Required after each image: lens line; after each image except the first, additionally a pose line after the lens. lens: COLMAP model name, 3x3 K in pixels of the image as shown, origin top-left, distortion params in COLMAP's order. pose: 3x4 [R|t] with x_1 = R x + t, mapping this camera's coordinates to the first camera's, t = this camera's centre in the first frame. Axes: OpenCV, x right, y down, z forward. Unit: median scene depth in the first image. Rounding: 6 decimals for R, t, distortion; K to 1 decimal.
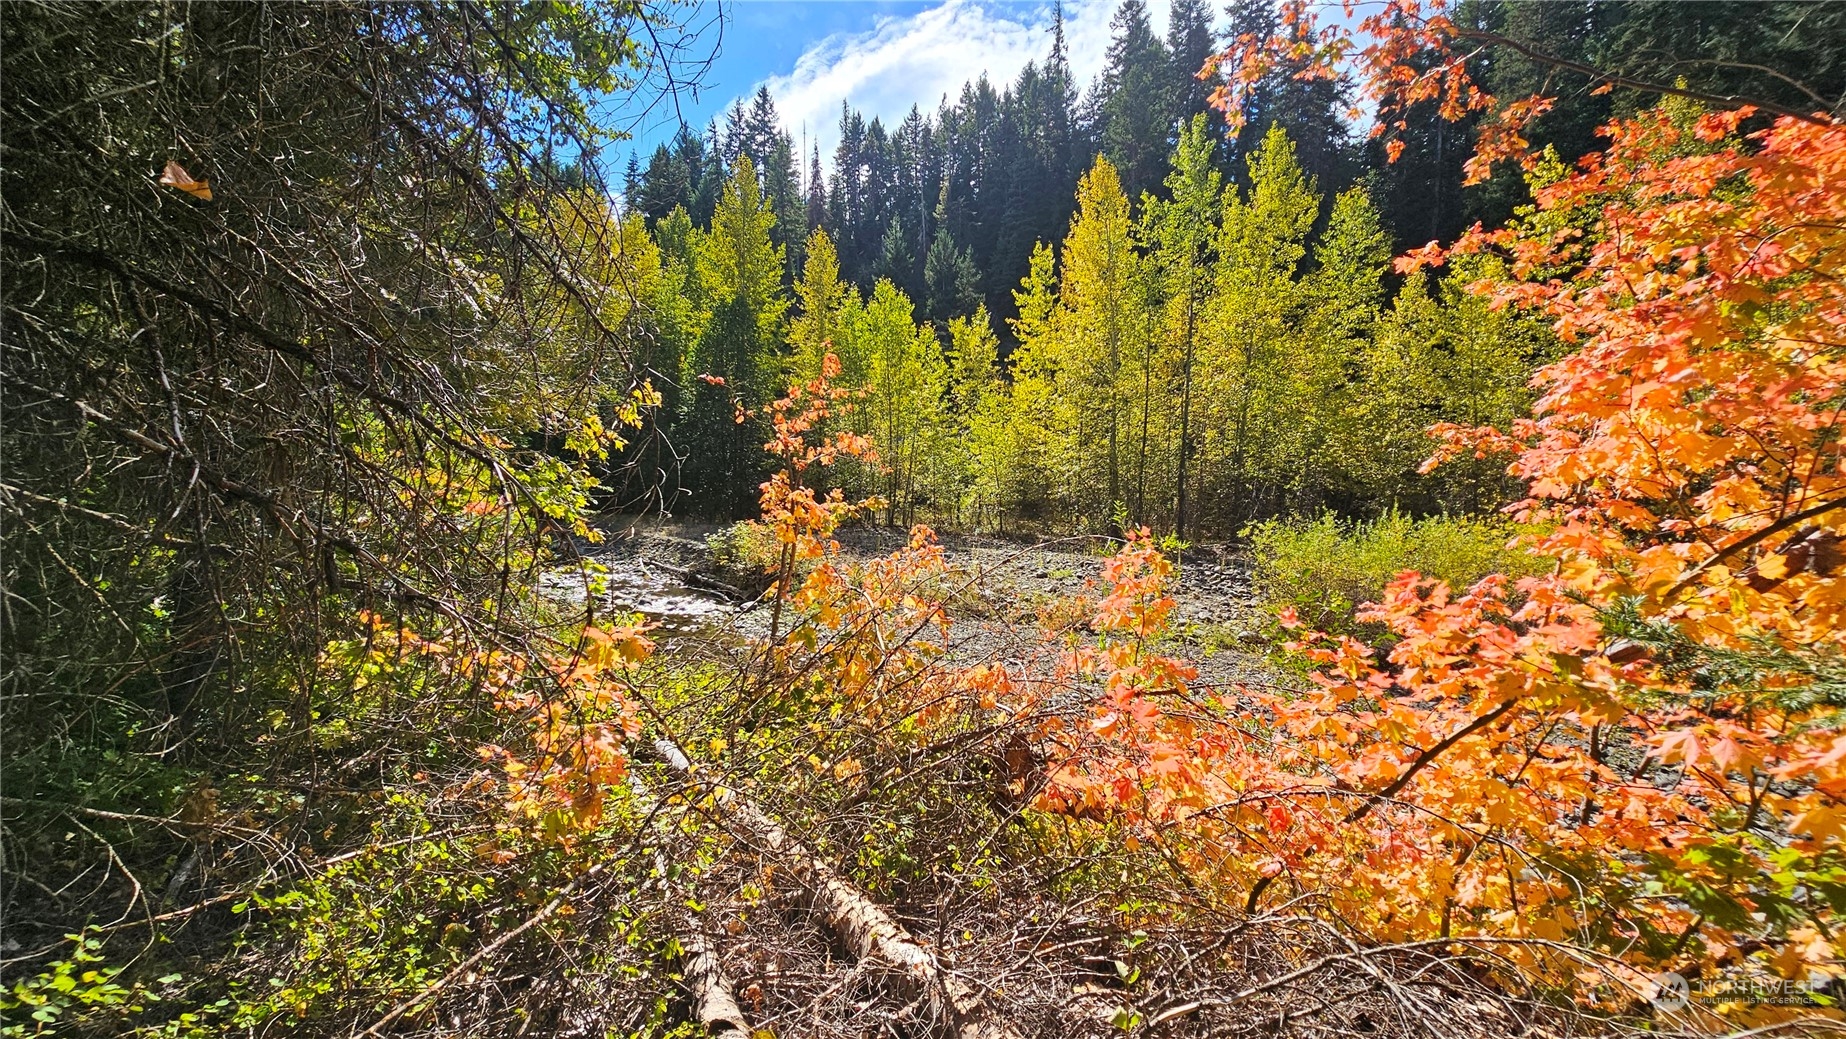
lens RADIAL K [[736.4, 0, 933.6], [0, 736.4, 543.7], [0, 0, 1]] dist [-0.016816, 0.001378]
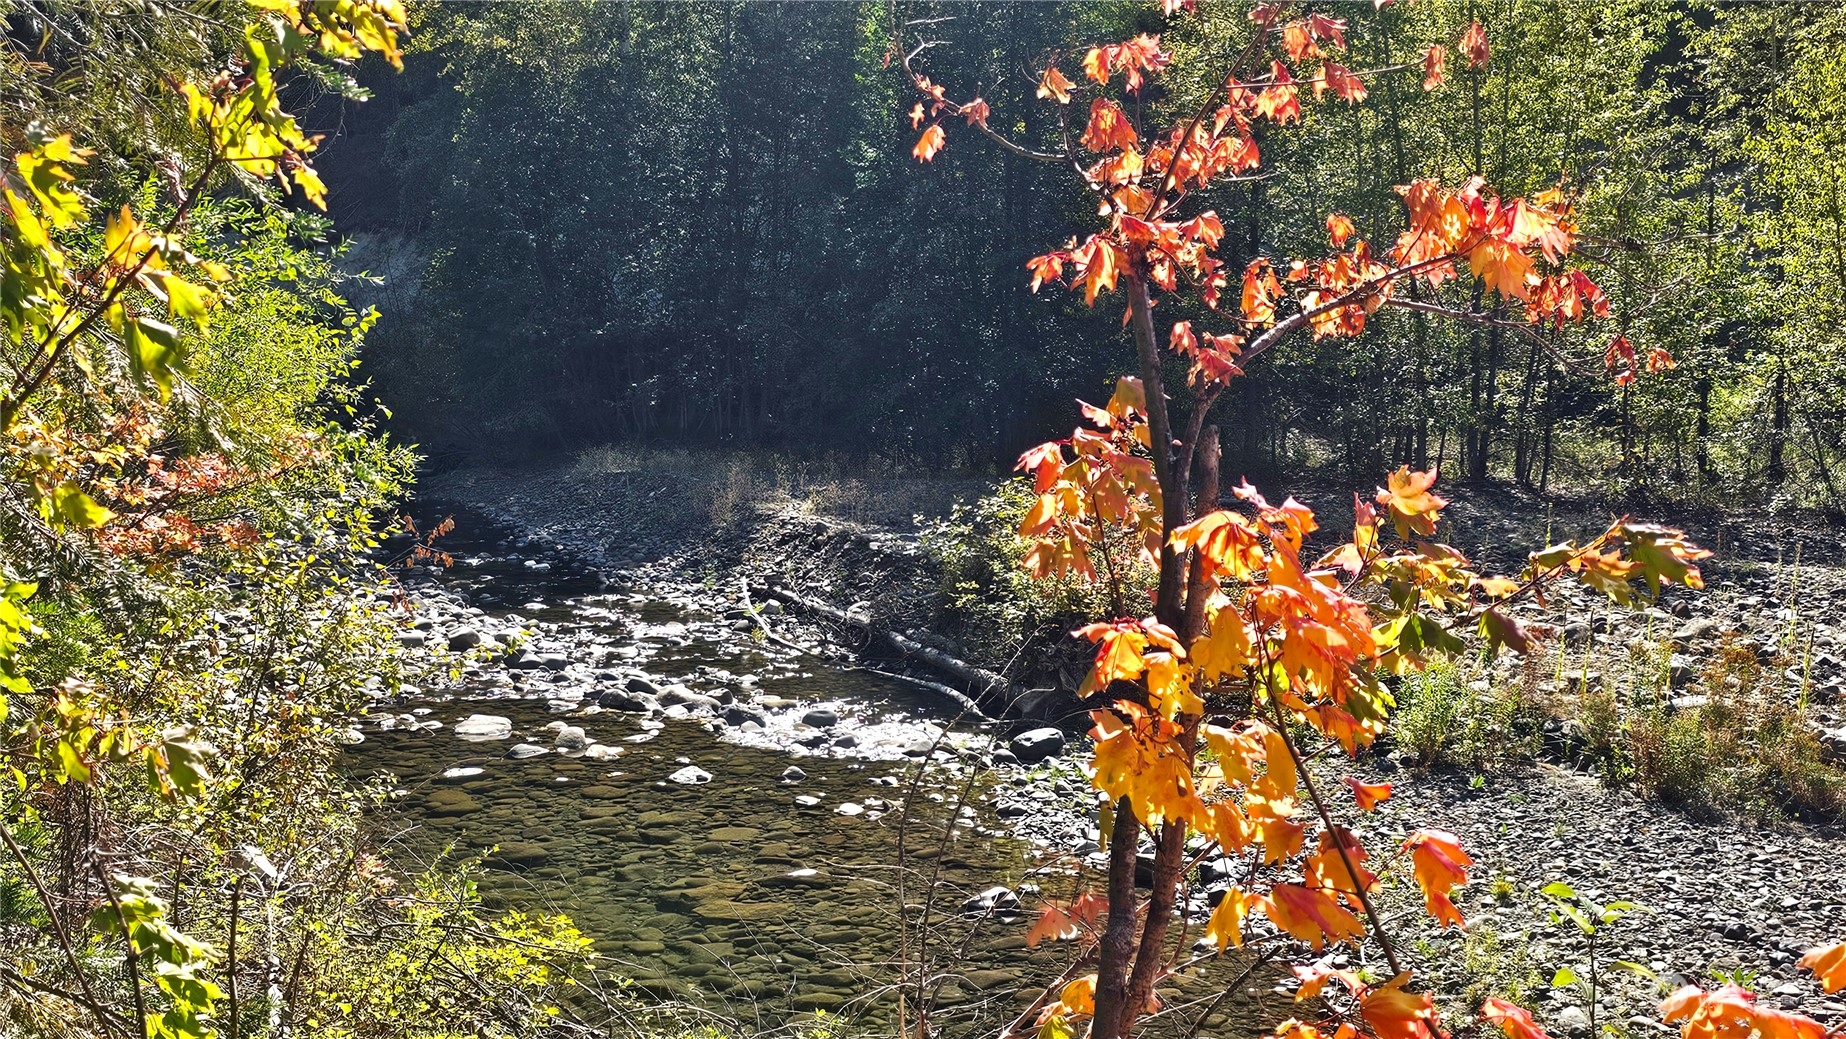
lens RADIAL K [[2073.1, 0, 863.9], [0, 2073.1, 488.3], [0, 0, 1]] dist [0.064125, 0.000000]
pose [[0.944056, 0.000504, -0.329786, -0.011784], [-0.005534, 0.999882, -0.014314, -0.008708], [0.329740, 0.015338, 0.943947, 0.061595]]
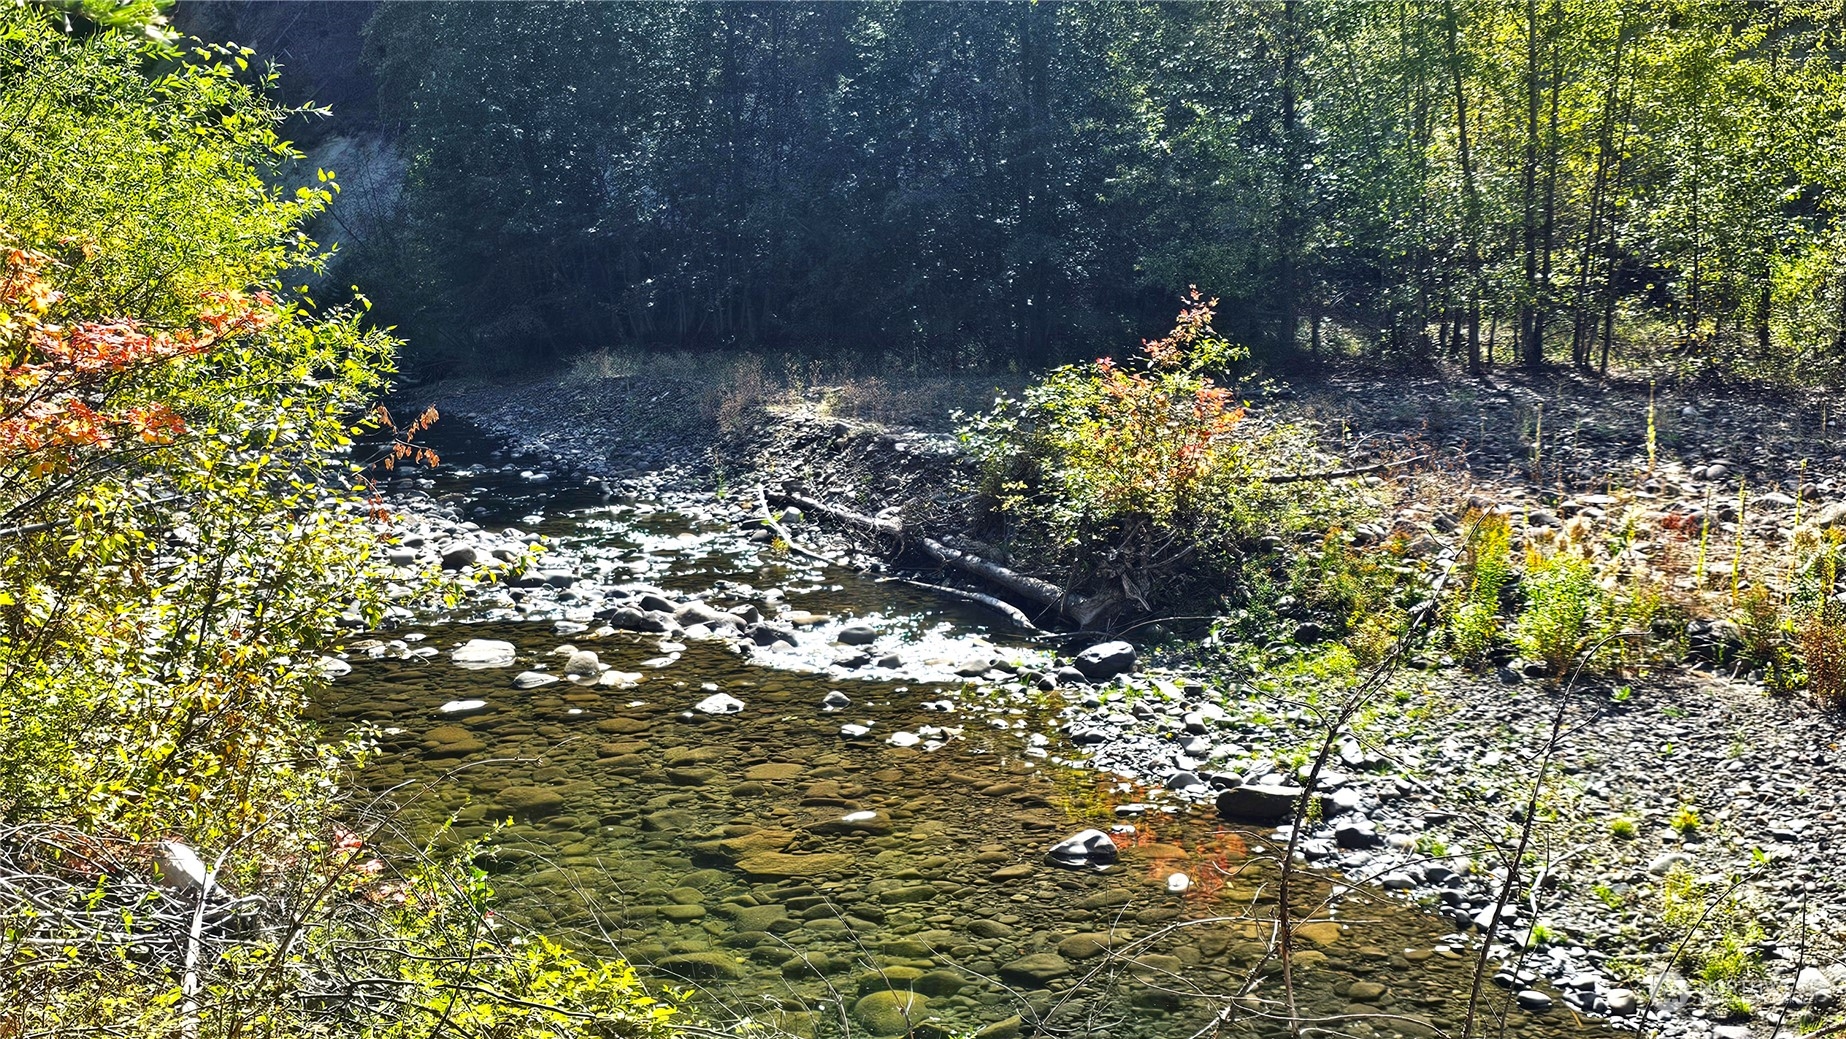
lens RADIAL K [[2073.1, 0, 882.7], [0, 2073.1, 479.2], [0, 0, 1]] dist [0.064125, 0.000000]
pose [[0.948197, -0.006726, -0.317613, -0.044719], [0.015420, 0.999572, 0.024868, -0.004684], [0.317310, -0.028478, 0.947894, 0.117902]]
